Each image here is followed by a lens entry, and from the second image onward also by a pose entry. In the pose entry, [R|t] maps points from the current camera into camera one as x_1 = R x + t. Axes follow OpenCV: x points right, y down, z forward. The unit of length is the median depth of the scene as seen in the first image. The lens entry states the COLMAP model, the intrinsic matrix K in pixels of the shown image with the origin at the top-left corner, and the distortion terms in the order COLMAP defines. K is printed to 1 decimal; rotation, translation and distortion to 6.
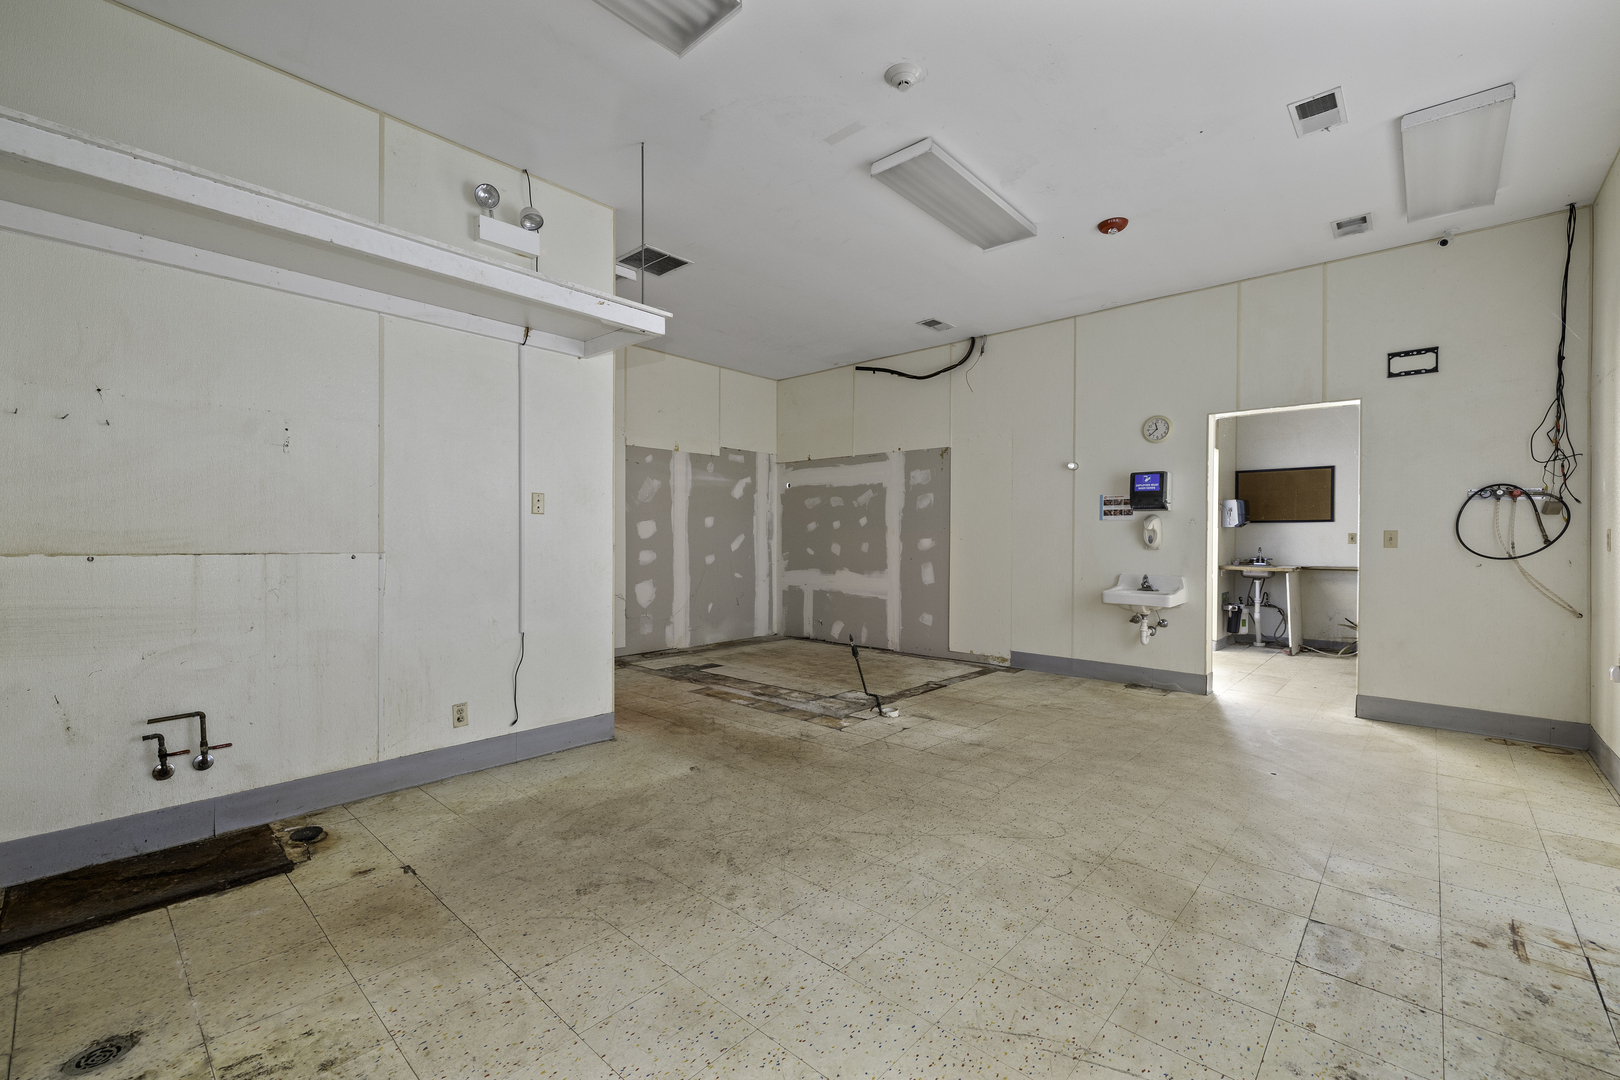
lens RADIAL K [[675.1, 0, 810.0], [0, 675.1, 540.0], [0, 0, 1]] dist [0.000812, 0.000239]
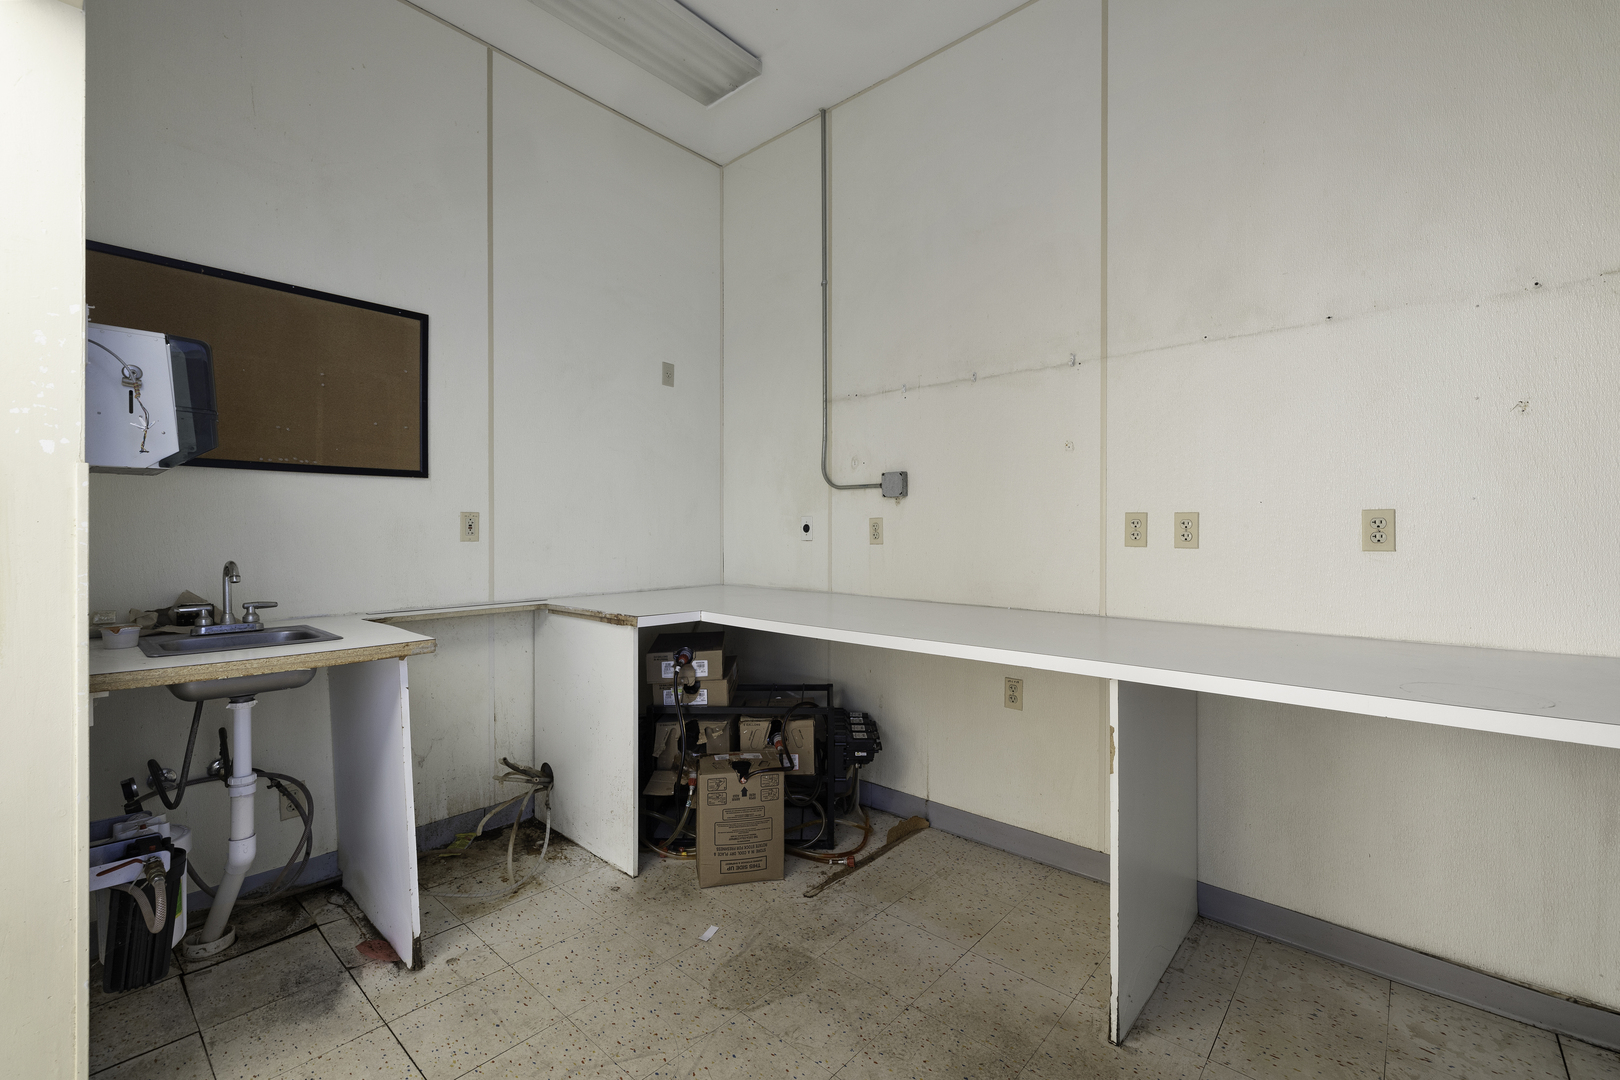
lens RADIAL K [[694.7, 0, 806.9], [0, 694.7, 530.8], [0, 0, 1]] dist [0.001293, 0.000117]
pose [[-0.011894, -0.005360, 0.999915, 0.463142], [0.001247, 0.999985, 0.005375, -0.002091], [-0.999928, 0.001311, -0.011888, 0.894423]]
